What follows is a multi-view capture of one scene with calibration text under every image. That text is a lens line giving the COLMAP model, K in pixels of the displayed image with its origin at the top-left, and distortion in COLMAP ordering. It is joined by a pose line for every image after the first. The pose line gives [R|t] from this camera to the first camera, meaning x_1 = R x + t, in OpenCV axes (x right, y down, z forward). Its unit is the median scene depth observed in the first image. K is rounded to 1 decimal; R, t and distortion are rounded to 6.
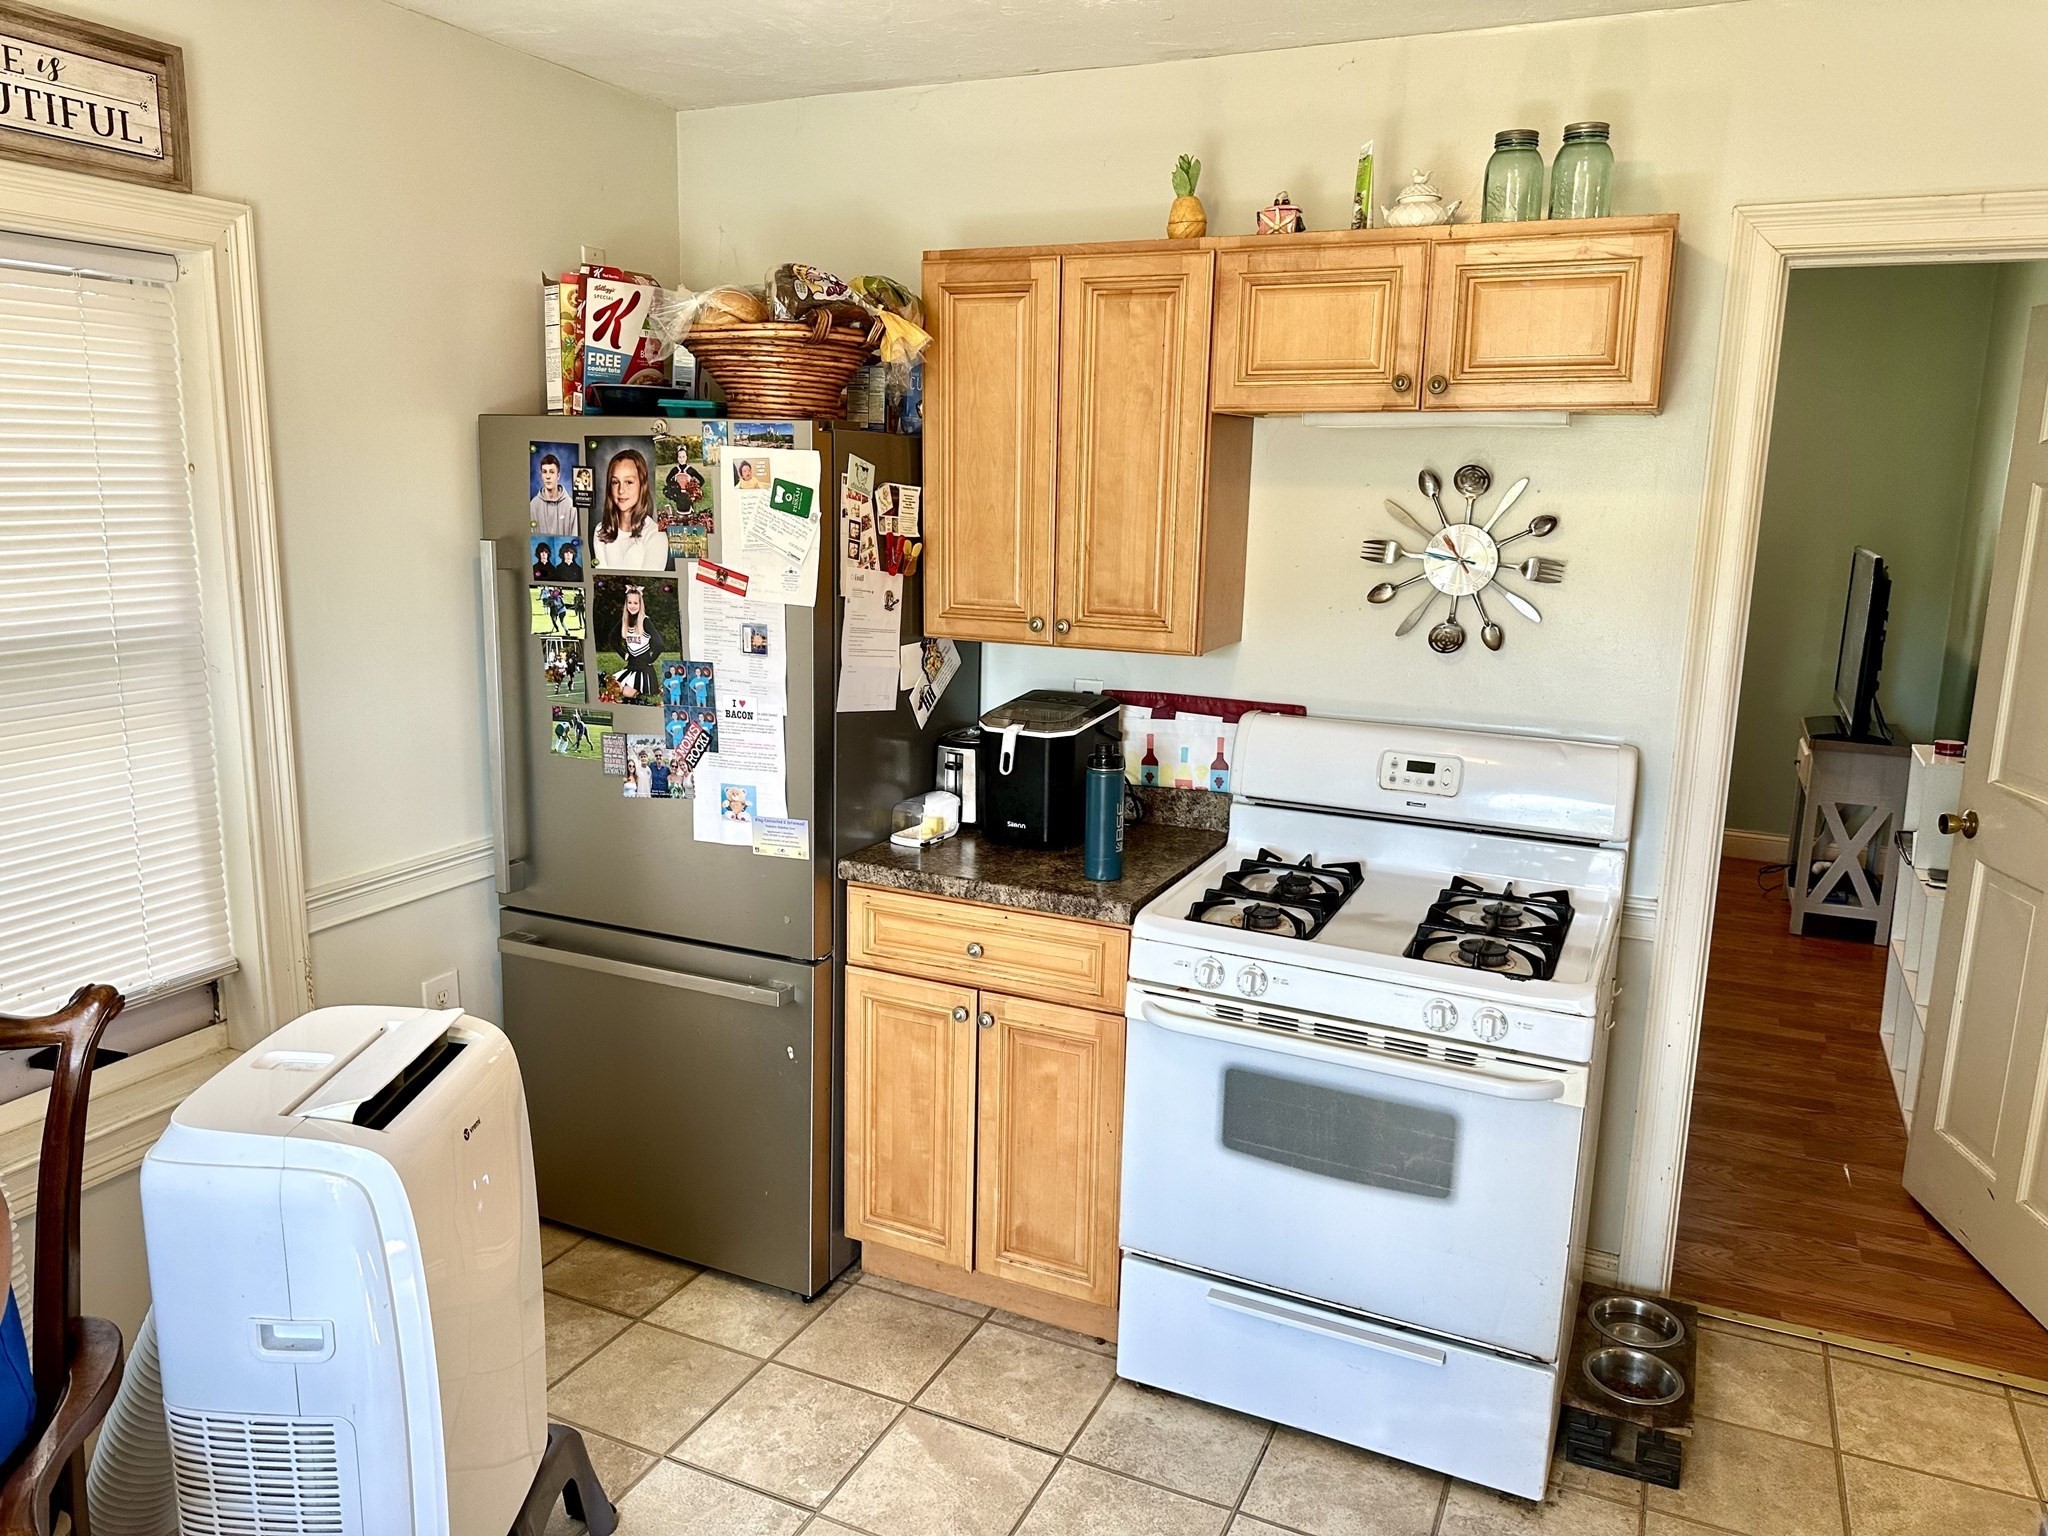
lens RADIAL K [[1457.8, 0, 1024.0], [0, 1457.8, 768.0], [0, 0, 1]] dist [0.000451, -0.000570]
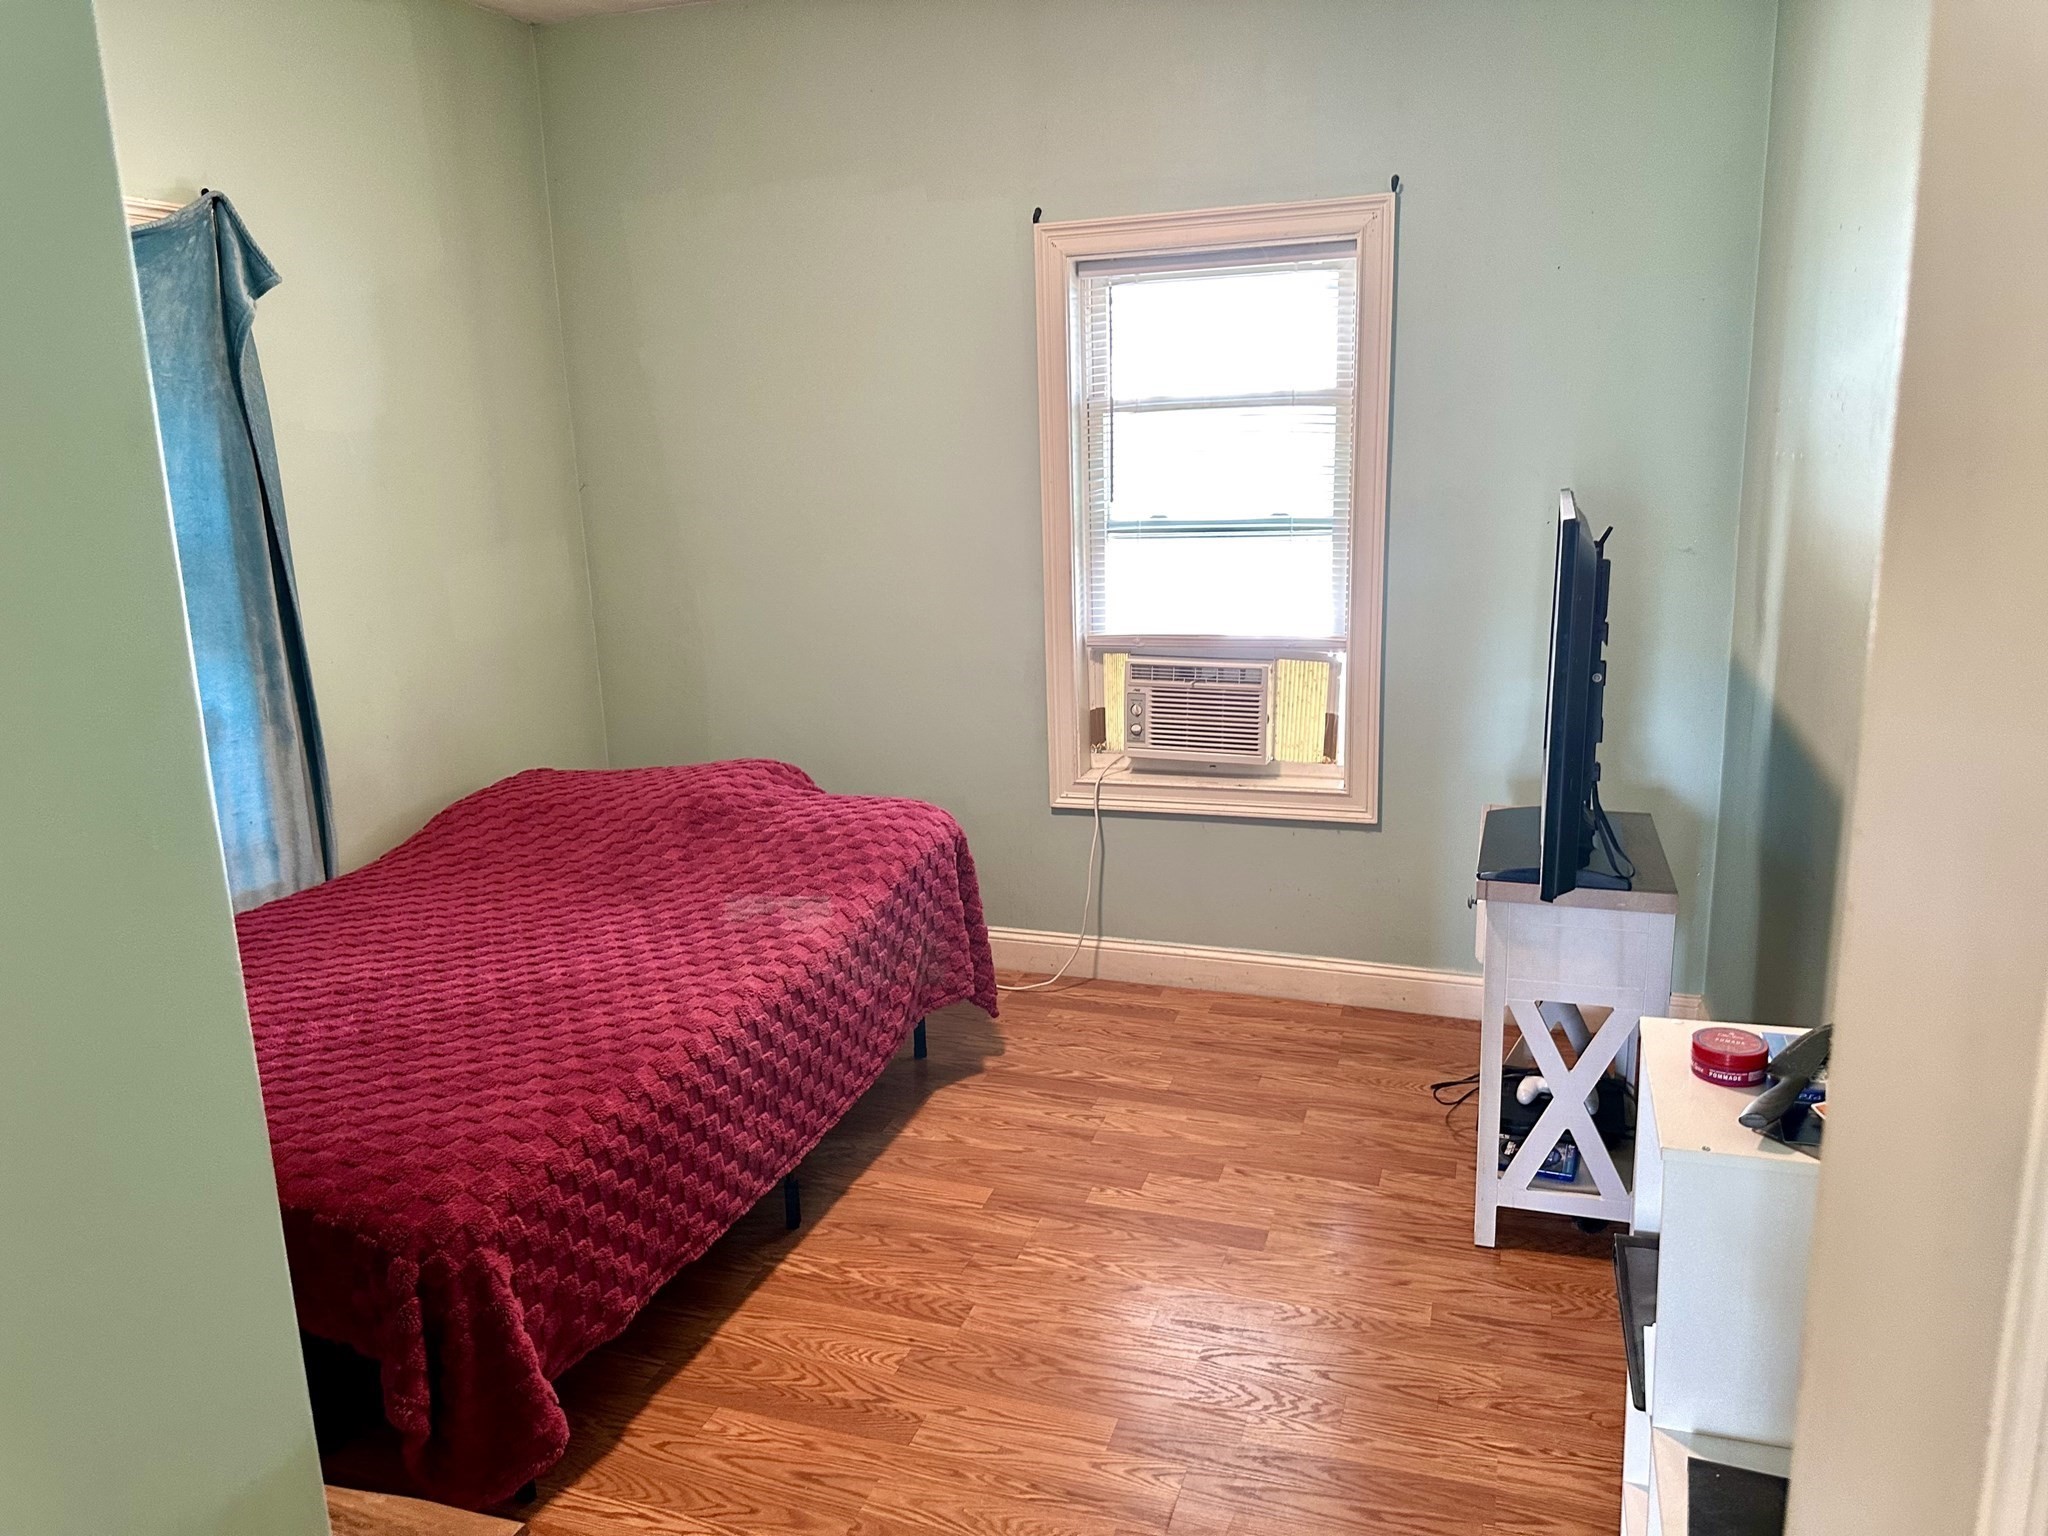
lens RADIAL K [[1457.8, 0, 1024.0], [0, 1457.8, 768.0], [0, 0, 1]] dist [0.000451, -0.000570]
pose [[0.992113, -0.071643, 0.102853, 0.327268], [0.069232, 0.997240, 0.026832, -0.080970], [-0.104491, -0.019499, 0.994335, 0.508343]]
